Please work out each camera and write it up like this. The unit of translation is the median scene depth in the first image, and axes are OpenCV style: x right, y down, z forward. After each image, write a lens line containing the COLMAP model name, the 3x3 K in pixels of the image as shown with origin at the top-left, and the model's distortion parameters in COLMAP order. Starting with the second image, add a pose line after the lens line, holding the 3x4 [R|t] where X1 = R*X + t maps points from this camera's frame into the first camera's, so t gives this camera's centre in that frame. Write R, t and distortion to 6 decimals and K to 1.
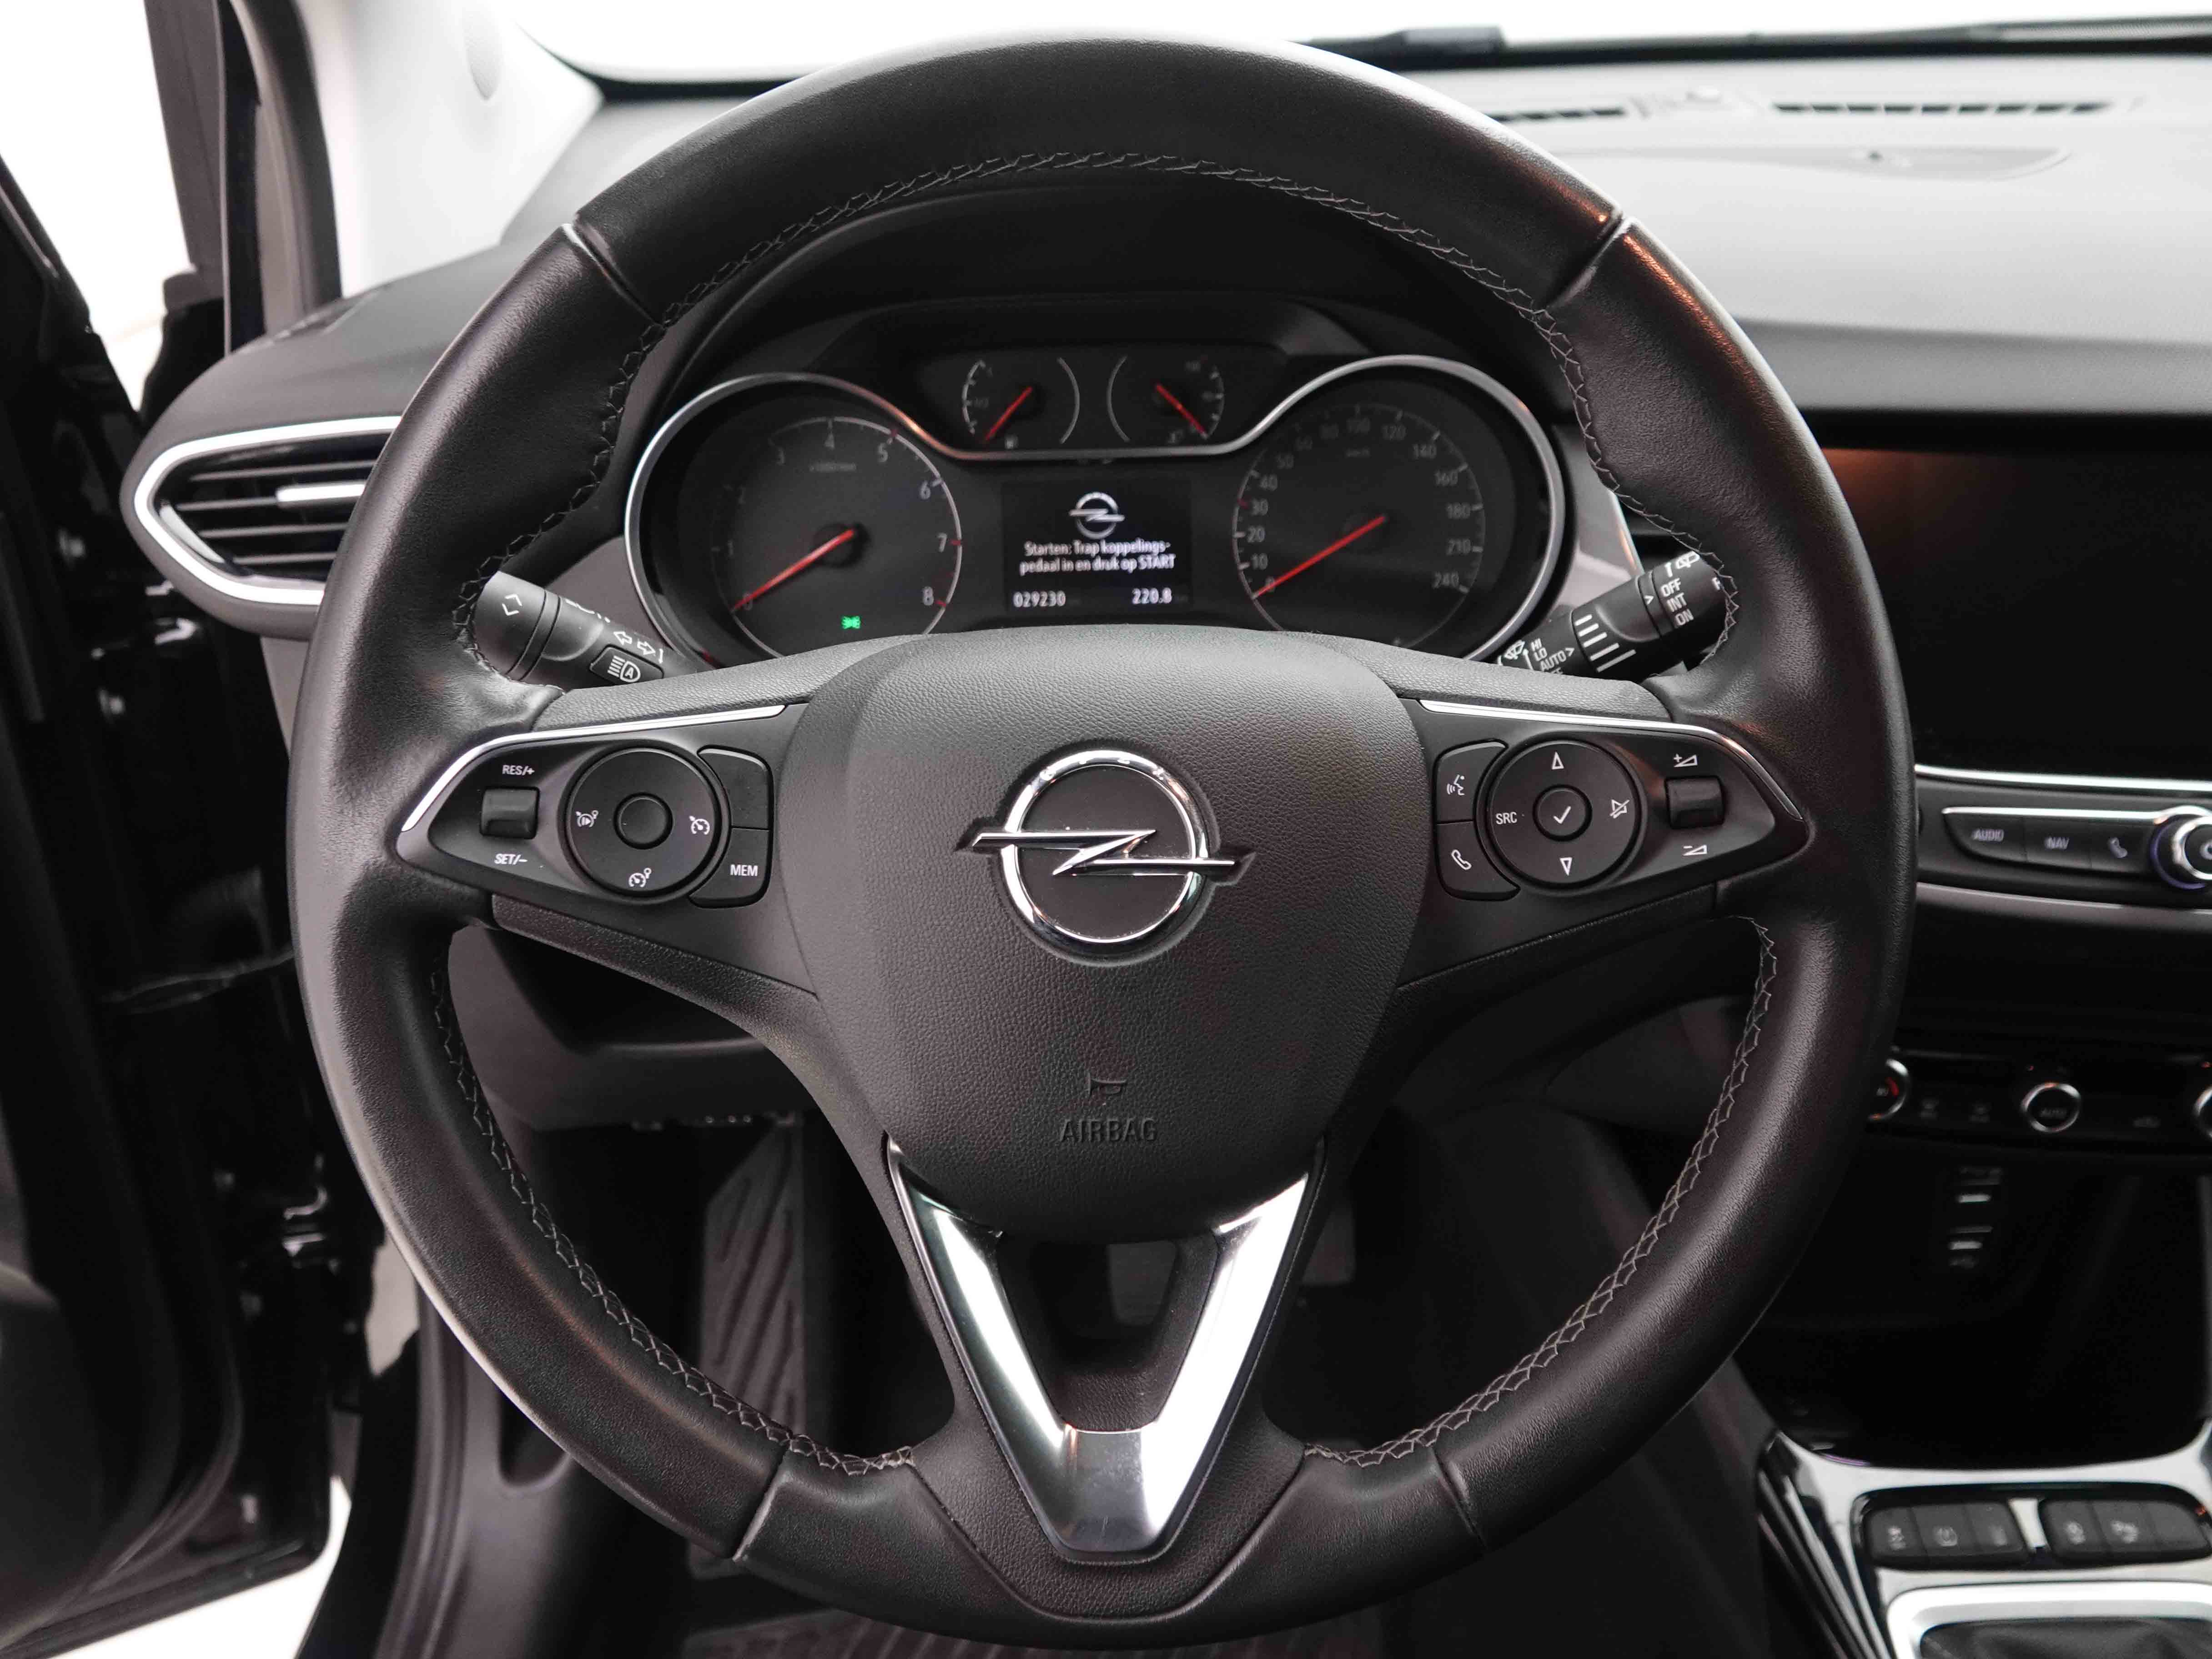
lens RADIAL K [[1636.8, 0, 1106.0], [0, 1636.8, 829.5], [0, 0, 1]] dist [-0.002312, -0.000740]
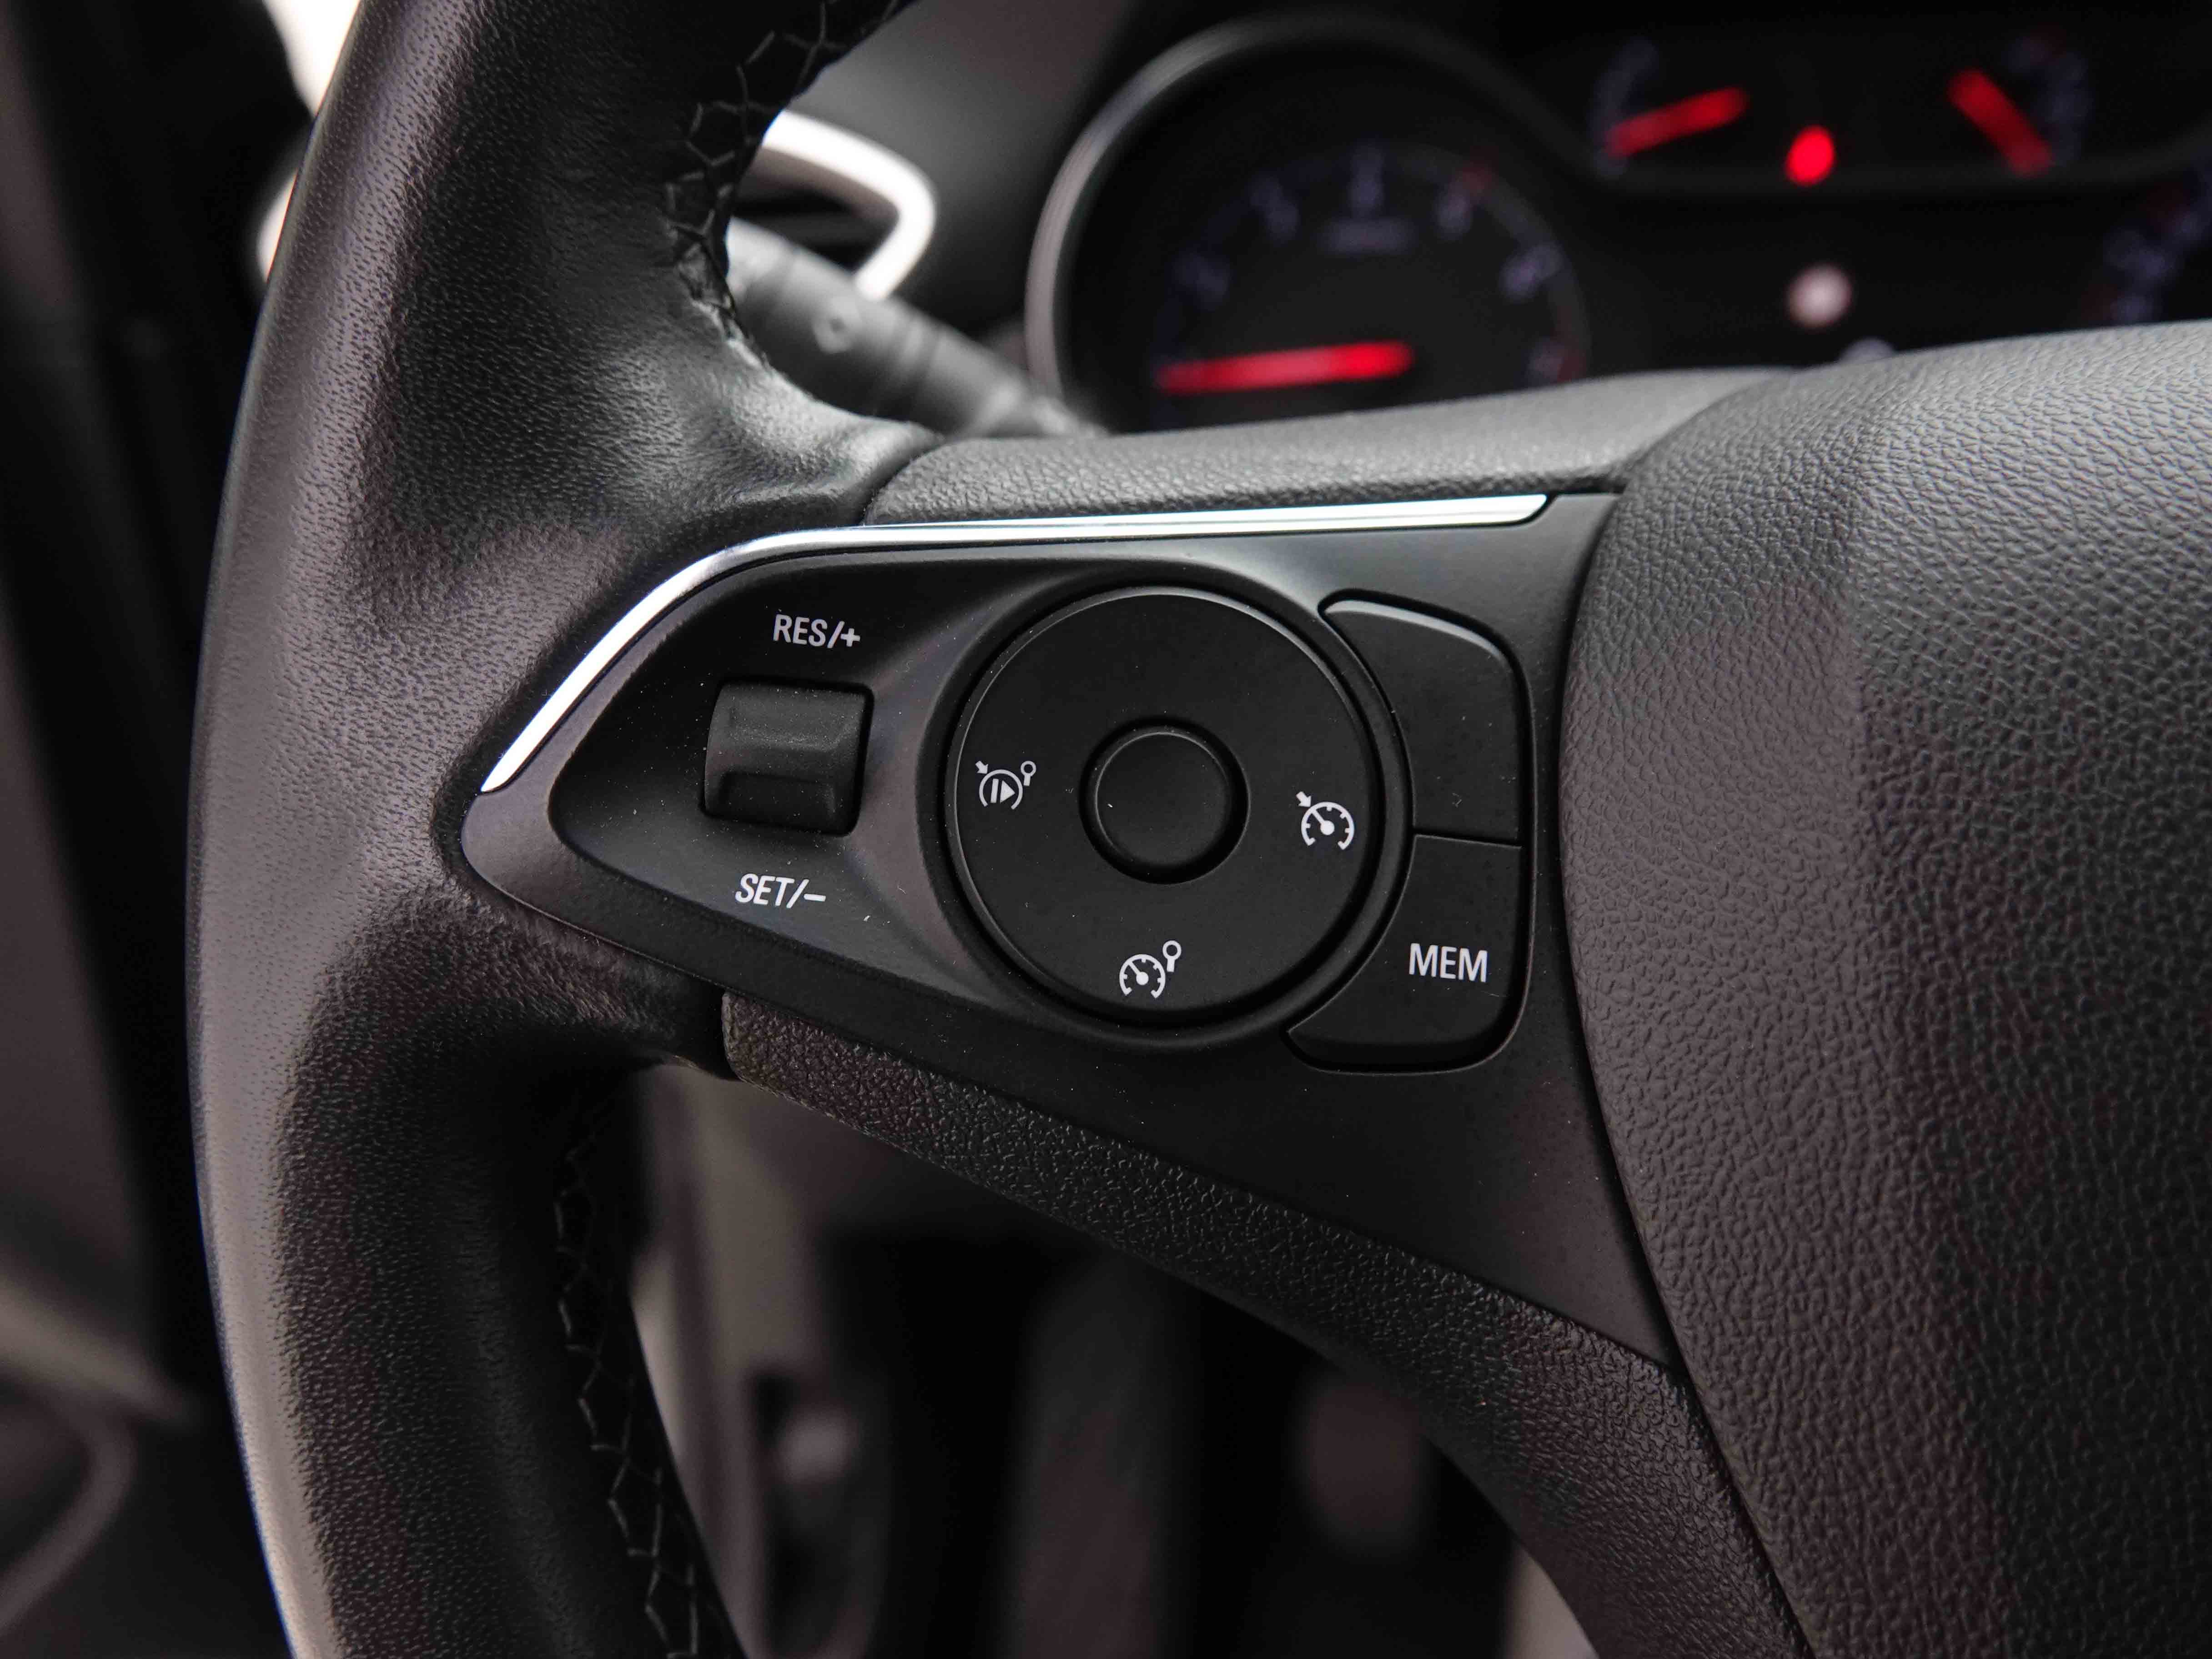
lens RADIAL K [[1636.8, 0, 1106.0], [0, 1636.8, 829.5], [0, 0, 1]] dist [-0.002312, -0.000740]
pose [[0.984317, 0.049625, -0.169283, -0.236523], [-0.052654, 0.998522, -0.013444, 0.006148], [0.168366, 0.022147, 0.985476, 0.664890]]
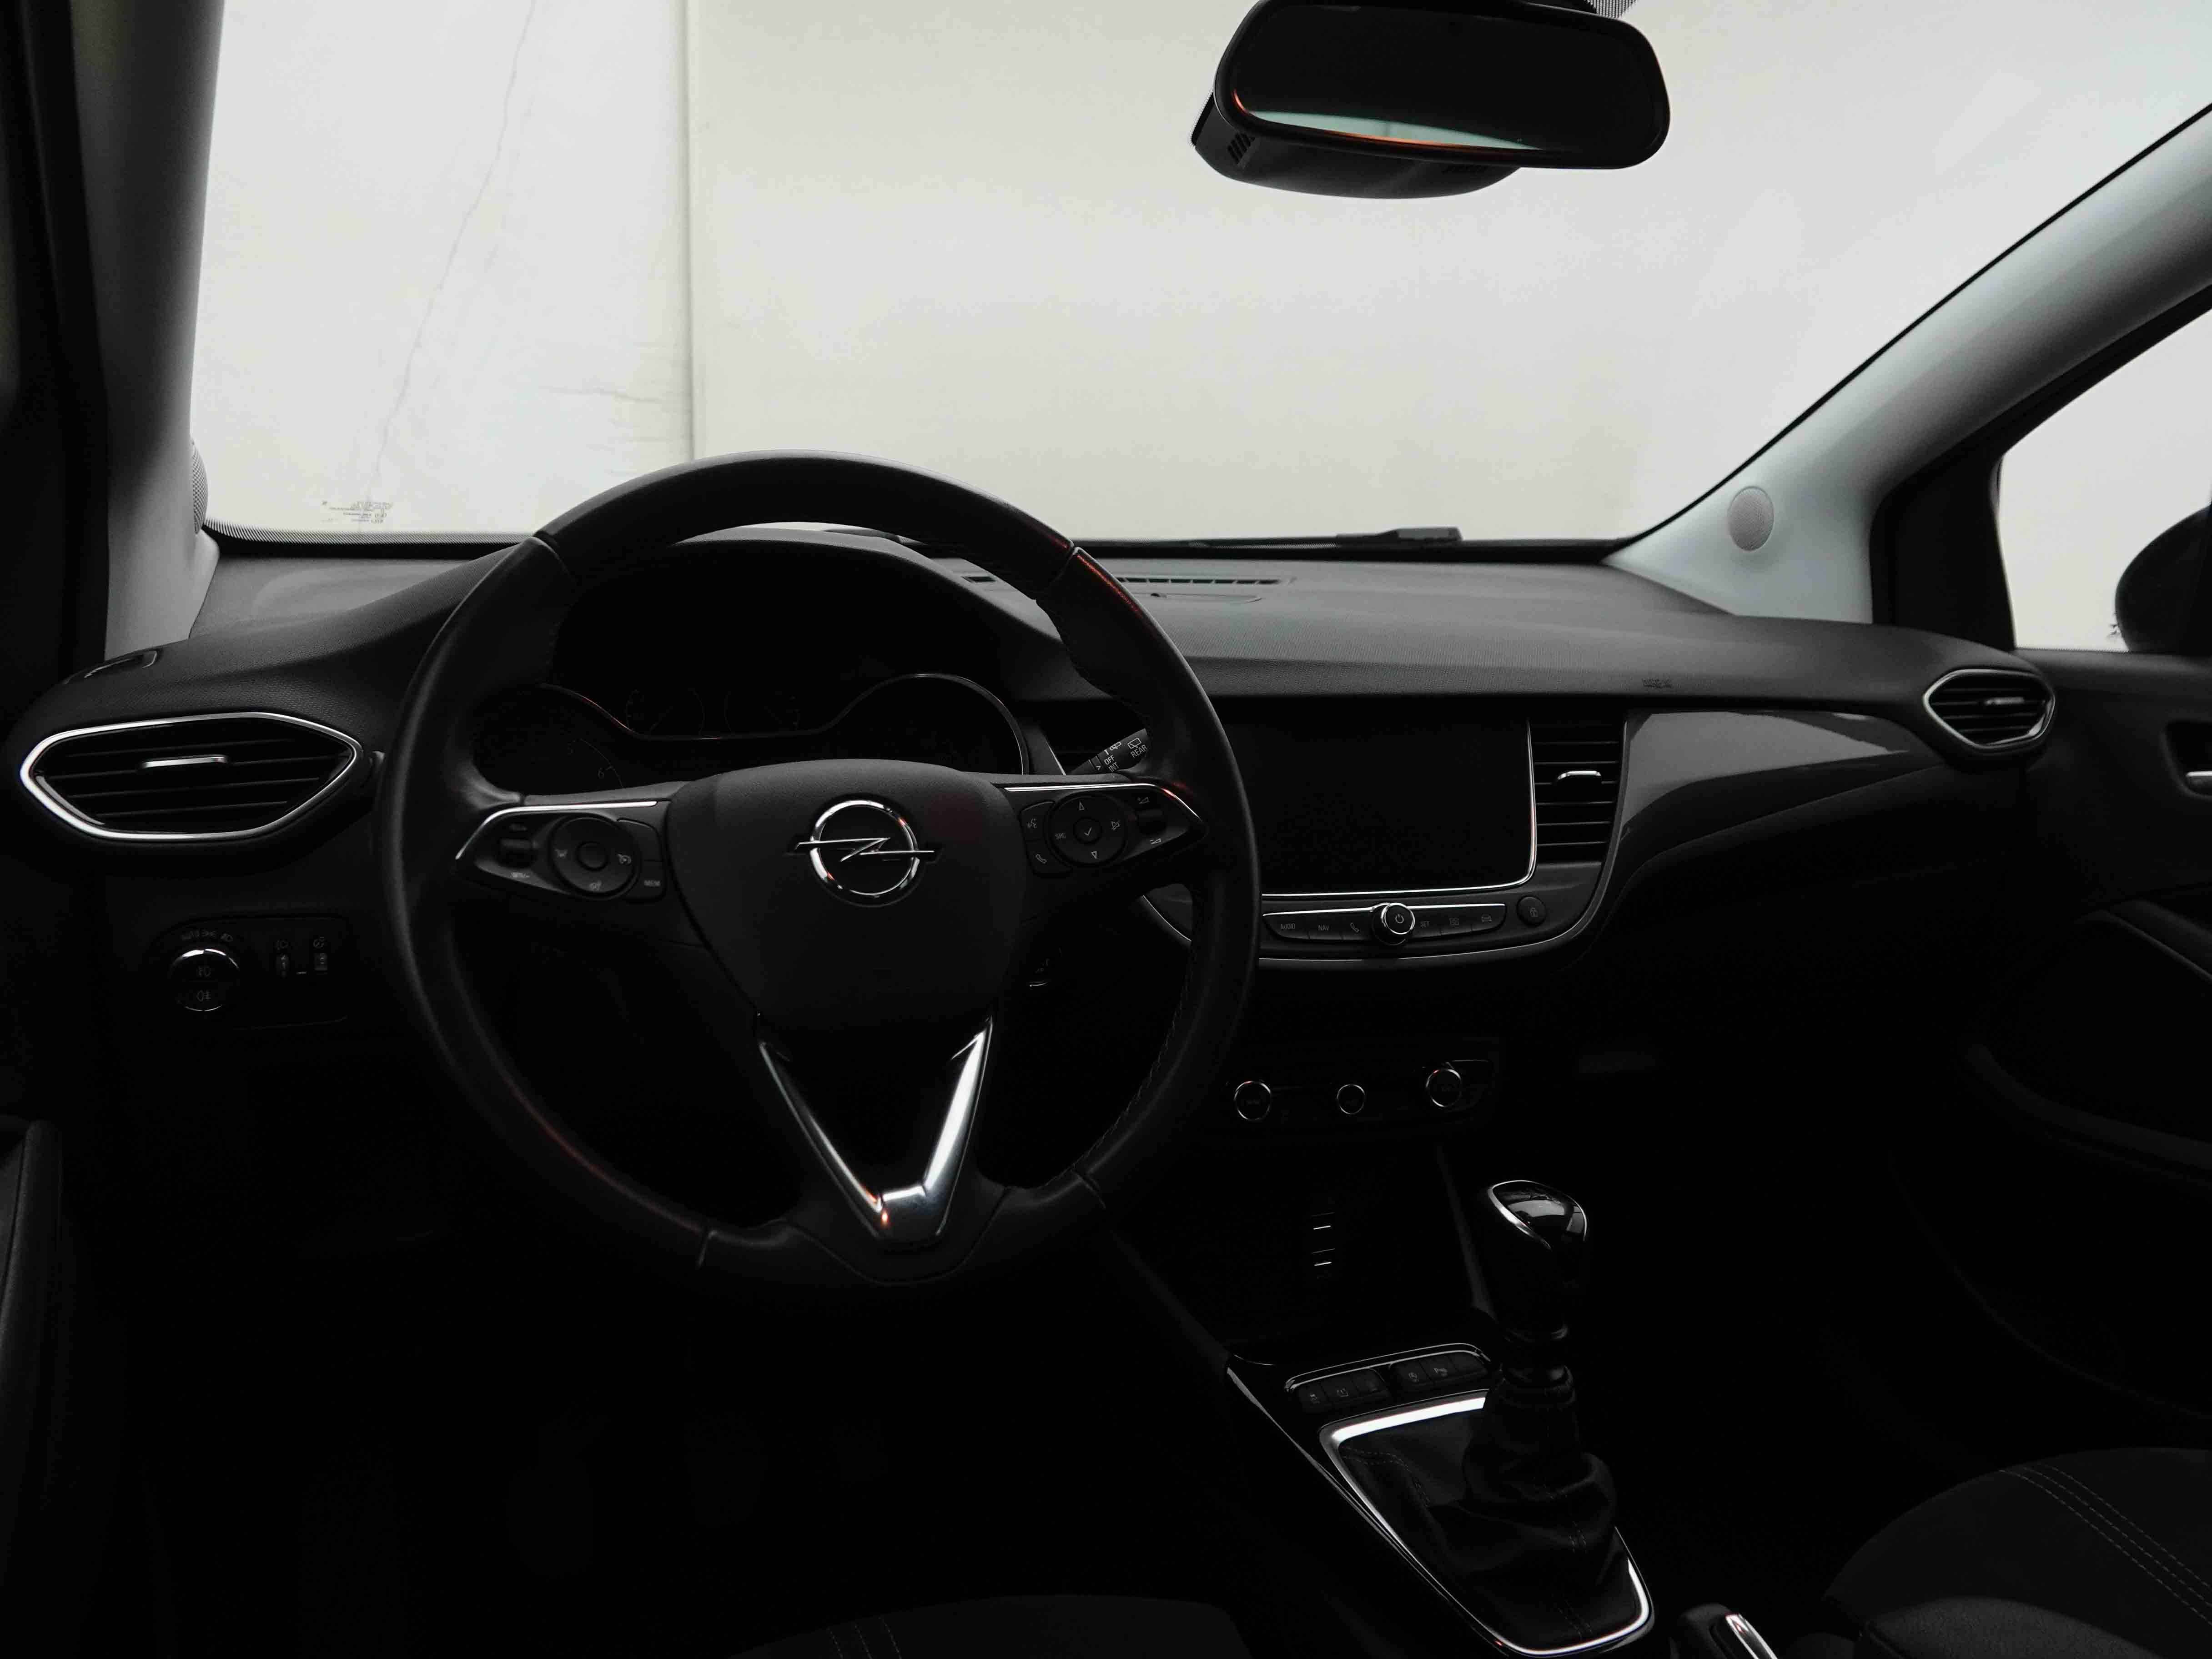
lens RADIAL K [[1546.1, 0, 1106.0], [0, 1546.1, 829.5], [0, 0, 1]] dist [-0.075992, 0.001478]
pose [[0.920303, -0.043985, 0.388726, -0.409529], [0.147044, 0.959688, -0.239536, 0.429622], [-0.362519, 0.277605, 0.889671, -0.624282]]
